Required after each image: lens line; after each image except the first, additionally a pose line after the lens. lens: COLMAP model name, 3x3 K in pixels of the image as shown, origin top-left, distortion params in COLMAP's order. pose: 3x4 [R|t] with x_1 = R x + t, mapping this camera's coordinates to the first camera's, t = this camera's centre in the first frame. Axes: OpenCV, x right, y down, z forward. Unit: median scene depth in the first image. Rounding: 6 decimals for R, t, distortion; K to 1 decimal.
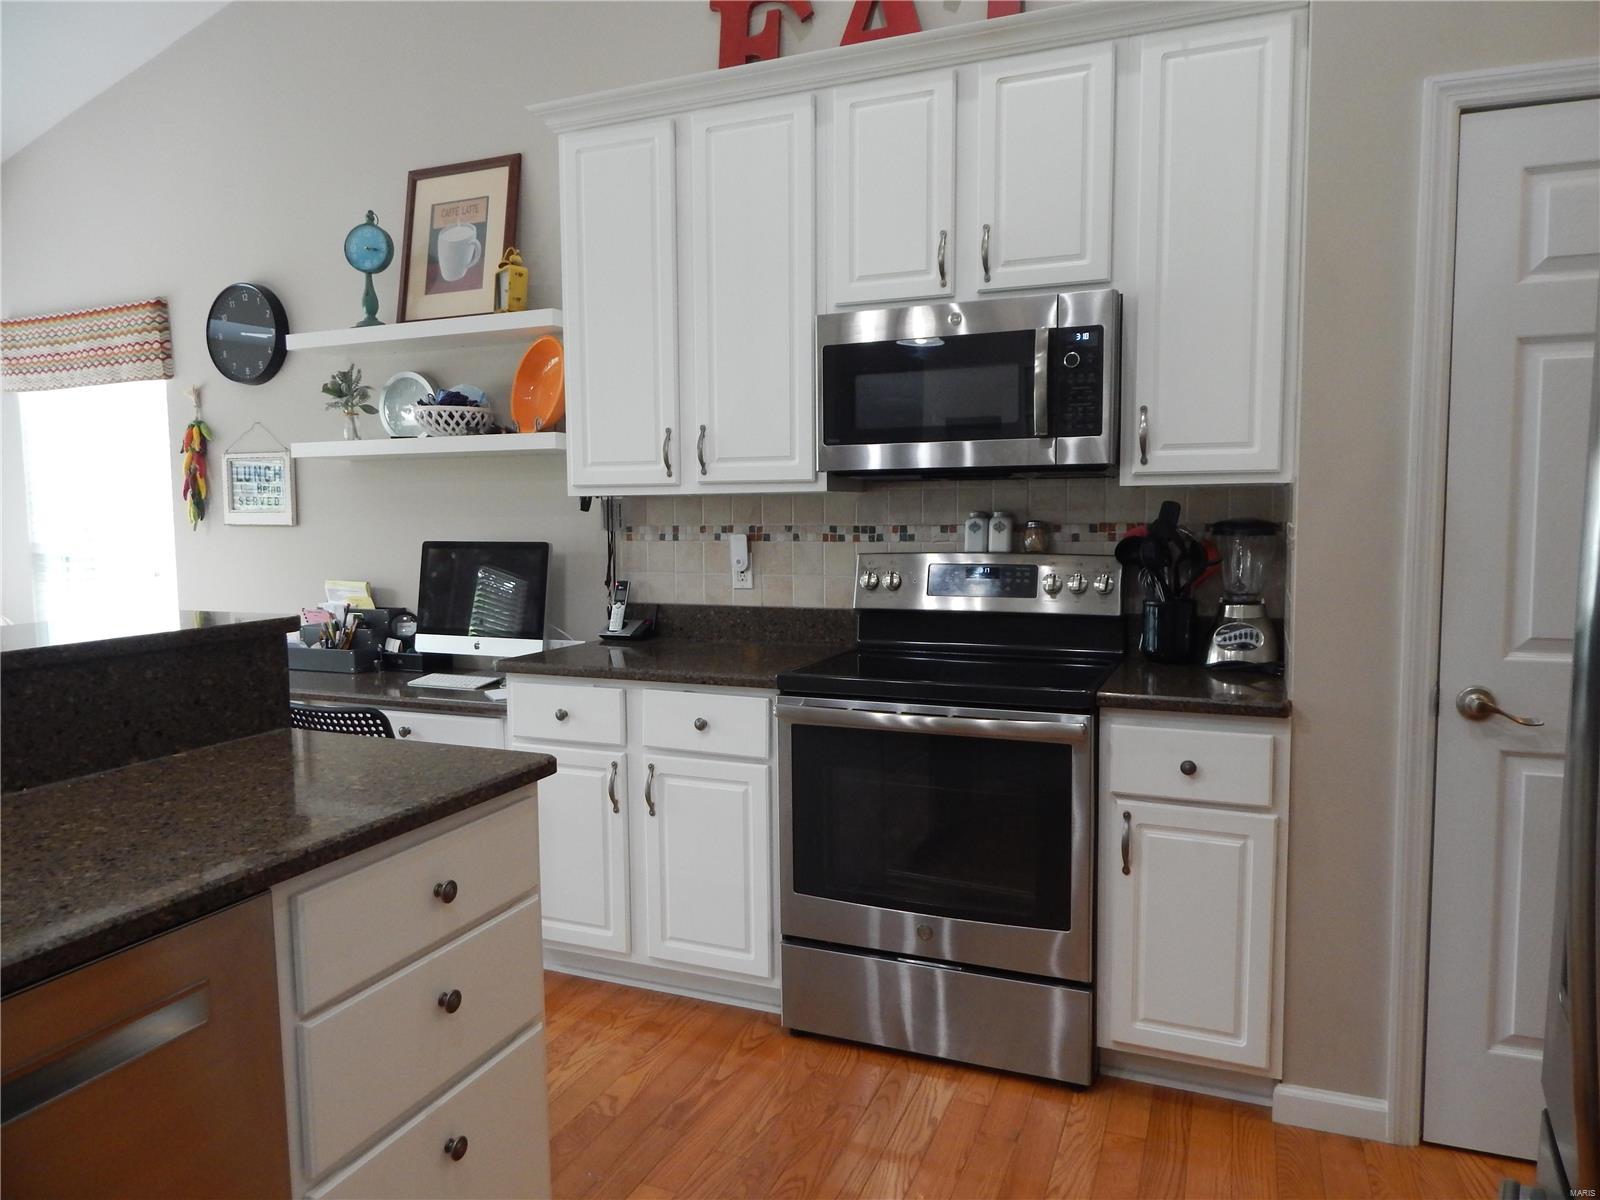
lens RADIAL K [[1040.5, 0, 807.4], [0, 1040.5, 596.0], [0, 0, 1]] dist [-0.005499, -0.000587]
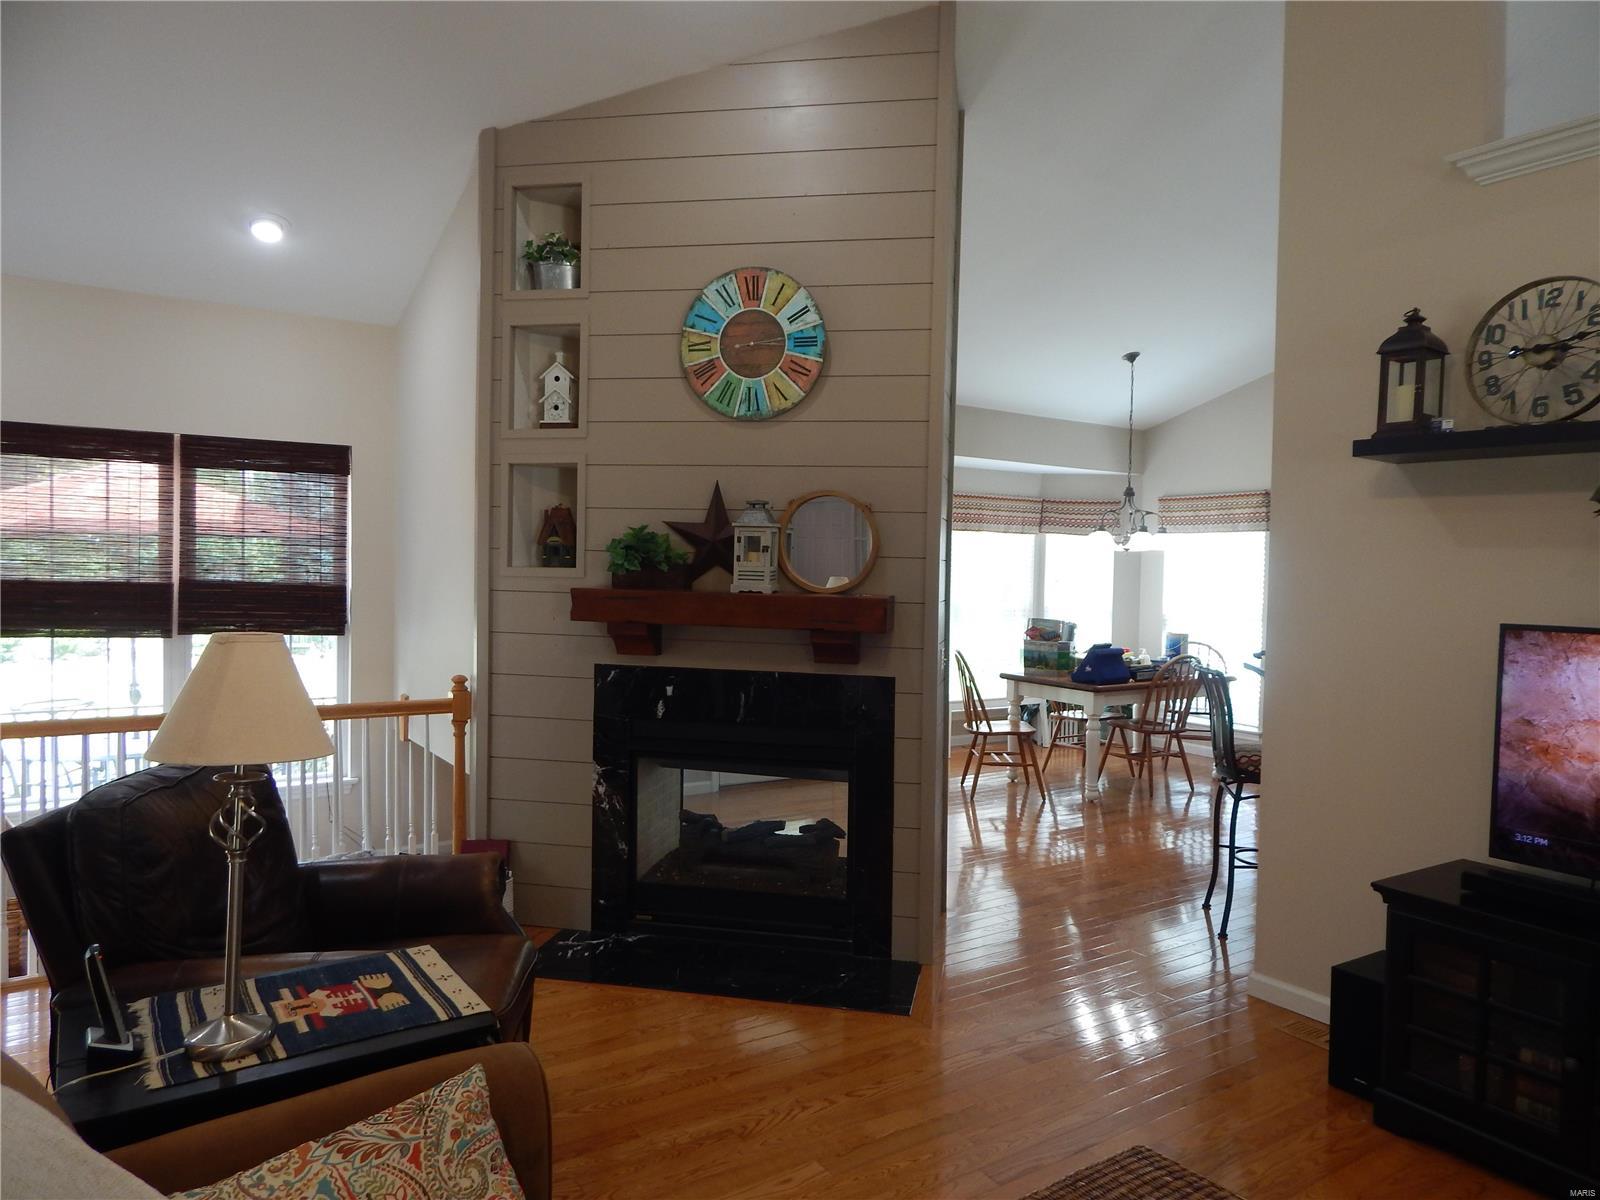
lens RADIAL K [[1040.5, 0, 803.2], [0, 1040.5, 596.0], [0, 0, 1]] dist [-0.005499, -0.000587]
pose [[0.828243, 0.044029, -0.558637, -0.308314], [-0.077489, 0.996330, -0.036361, 0.066751], [0.554986, 0.073404, 0.828615, -1.416407]]
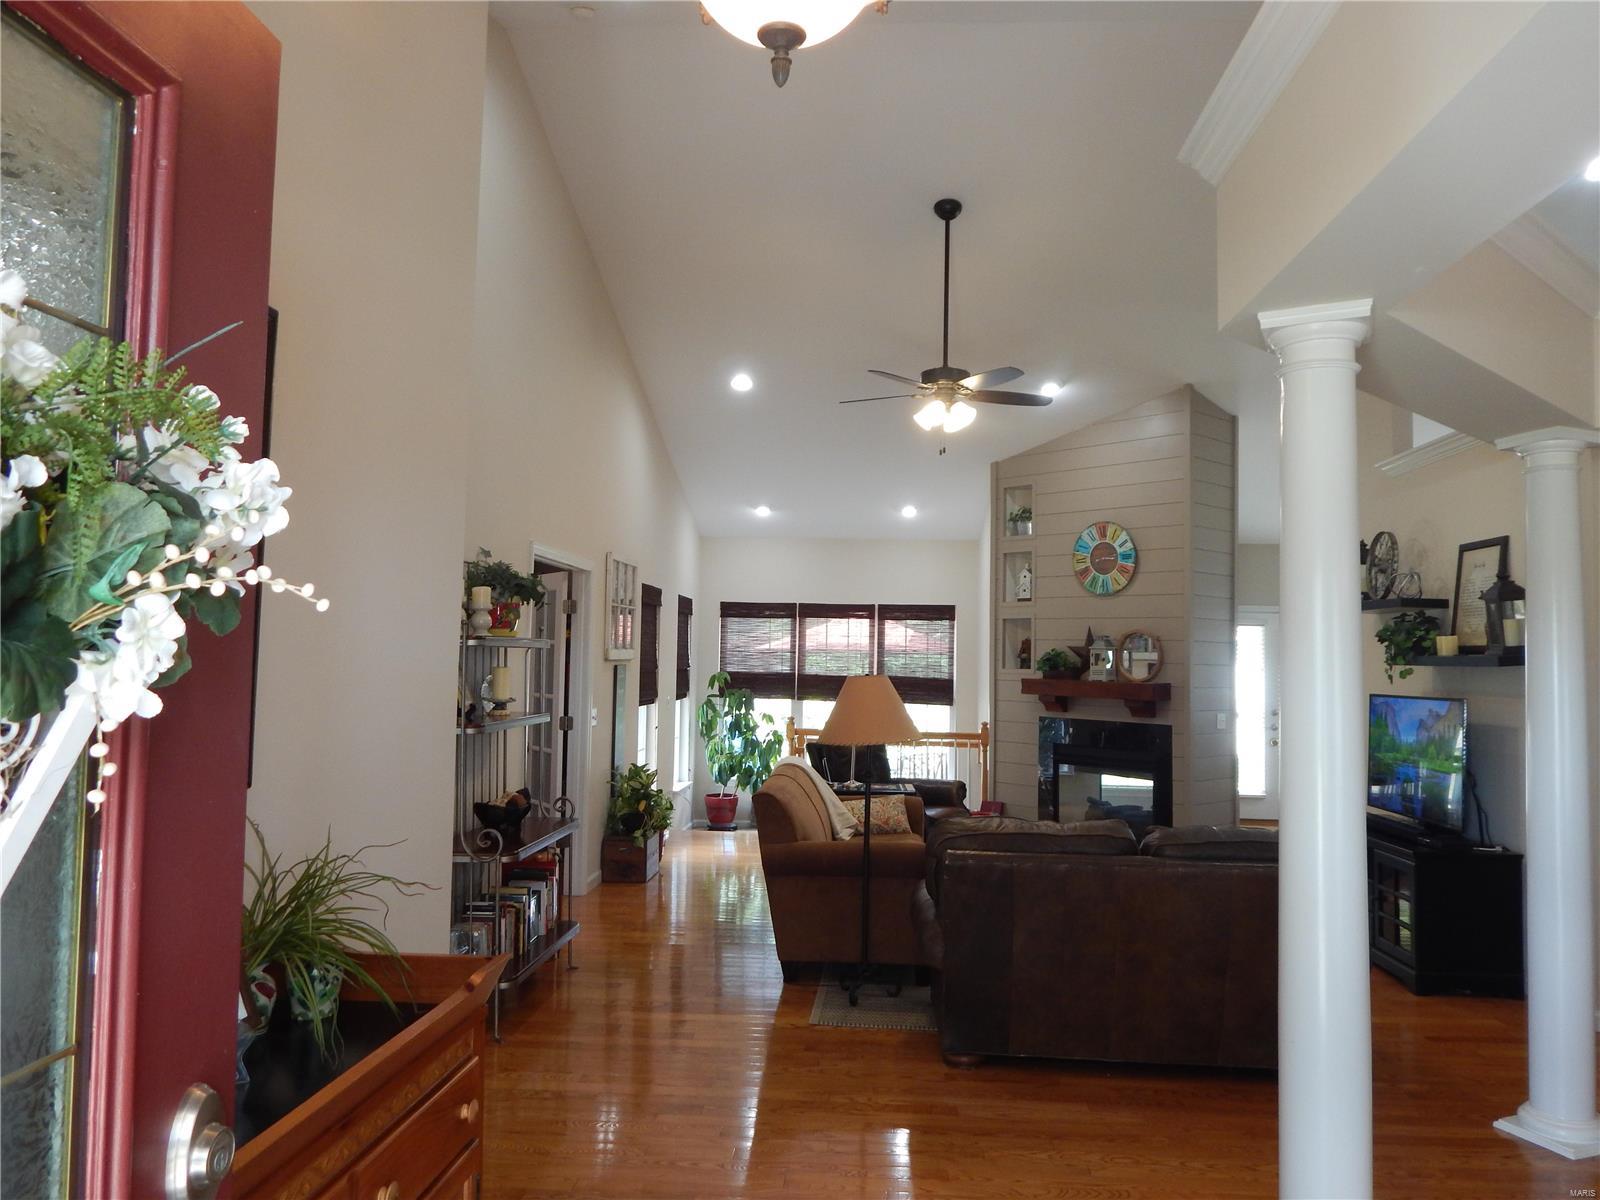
lens RADIAL K [[1155.5, 0, 791.8], [0, 1155.5, 588.2], [0, 0, 1]] dist [-0.005722, -0.002421]
pose [[0.303016, -0.041205, -0.952094, 1.326306], [-0.104430, 0.991613, -0.076152, 0.089919], [0.947246, 0.122502, 0.296172, -1.966310]]
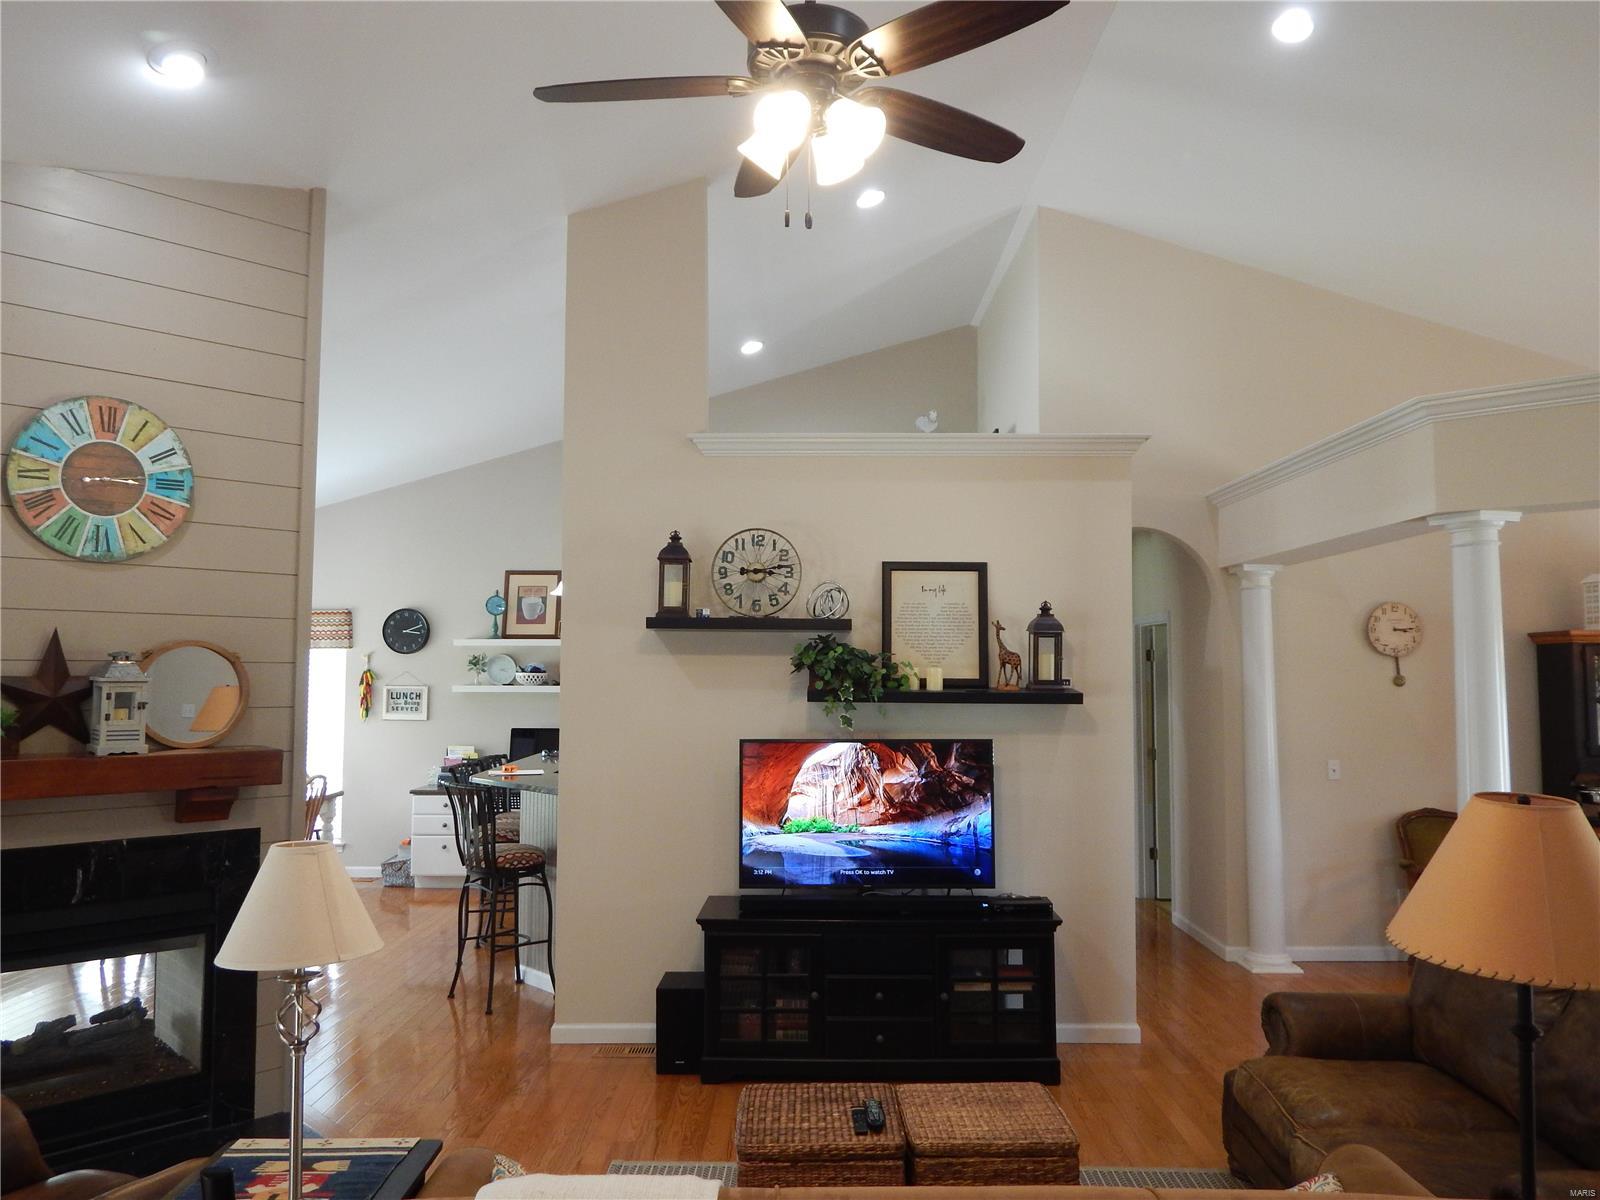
lens RADIAL K [[1155.5, 0, 801.8], [0, 1155.5, 594.1], [0, 0, 1]] dist [-0.005722, -0.002421]
pose [[0.929604, 0.036455, 0.366752, -0.802862], [0.019655, 0.988777, -0.148102, 0.051392], [-0.368035, 0.144885, 0.918454, -1.844903]]
